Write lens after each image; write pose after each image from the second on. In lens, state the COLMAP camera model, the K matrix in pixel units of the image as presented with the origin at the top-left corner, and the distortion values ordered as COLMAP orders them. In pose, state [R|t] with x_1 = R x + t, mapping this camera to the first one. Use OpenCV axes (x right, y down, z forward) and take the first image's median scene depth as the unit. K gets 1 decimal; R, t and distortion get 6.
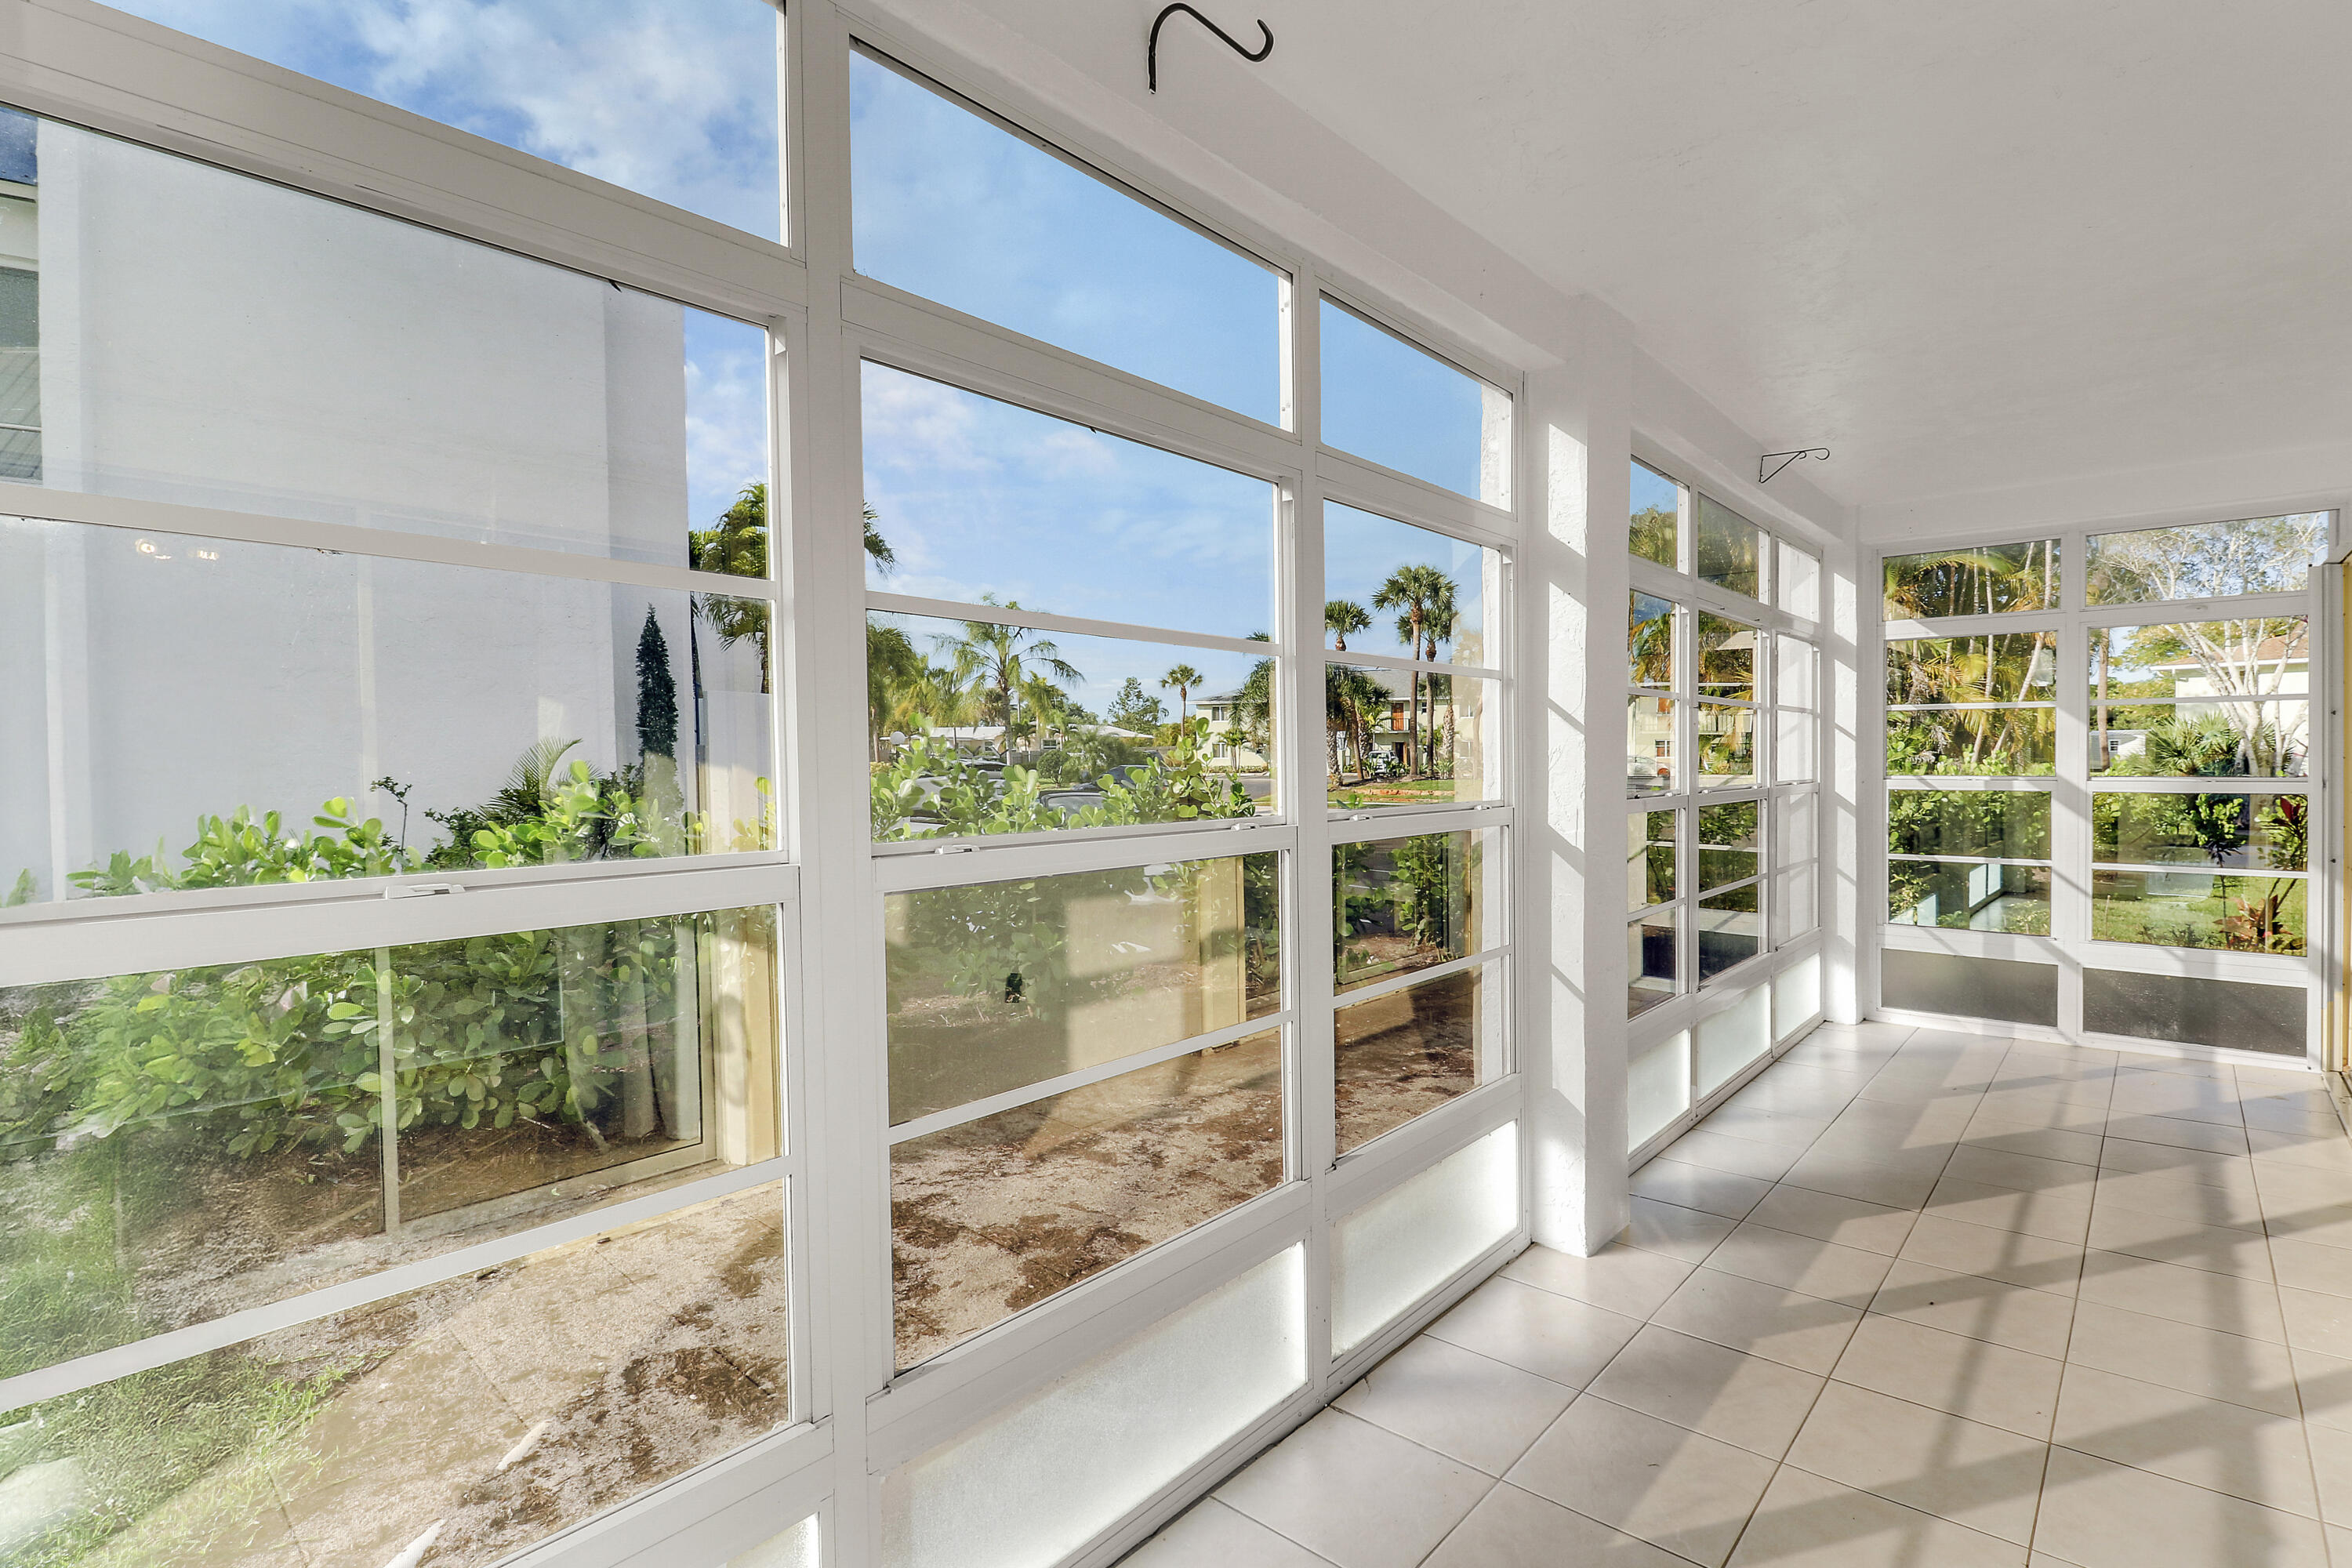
lens RADIAL K [[1160.5, 0, 1183.6], [0, 1160.5, 774.2], [0, 0, 1]] dist [-0.037919, 0.000133]
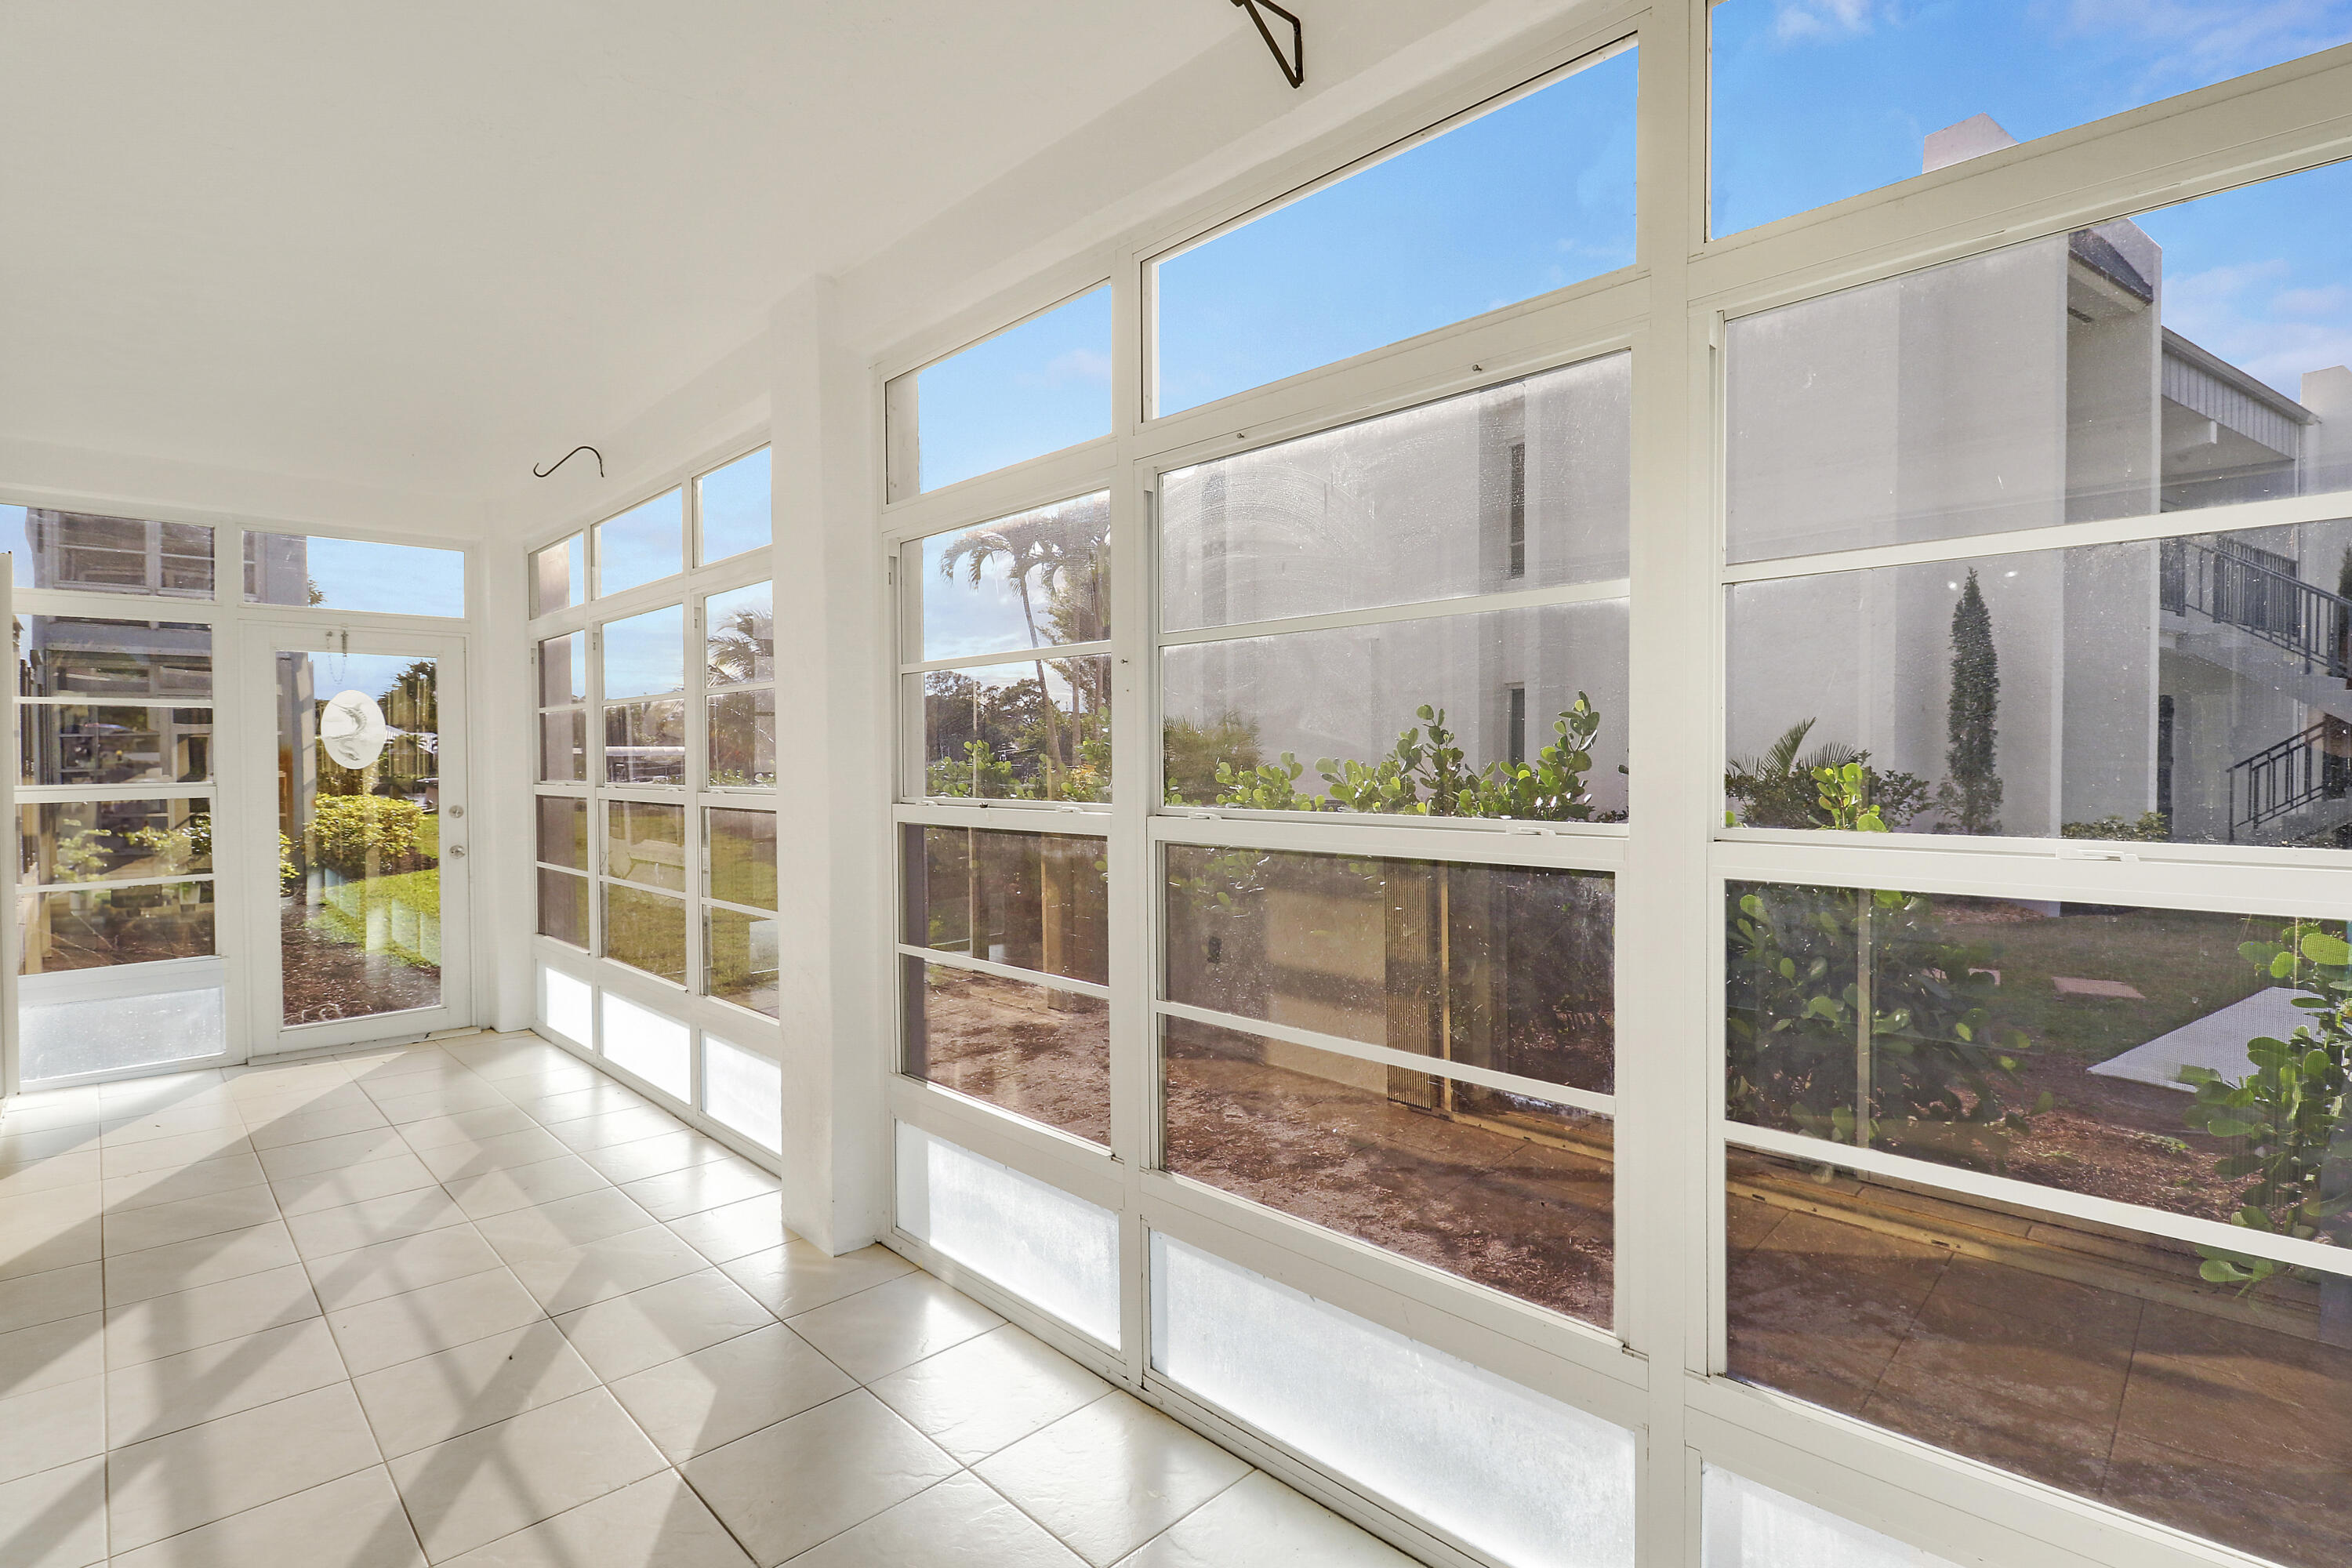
lens RADIAL K [[1160.5, 0, 1173.5], [0, 1160.5, 776.5], [0, 0, 1]] dist [-0.037919, 0.000133]
pose [[-0.097172, 0.032459, -0.994738, 1.501393], [-0.008220, 0.999408, 0.033414, -0.028281], [0.995234, 0.011424, -0.096848, 1.615900]]
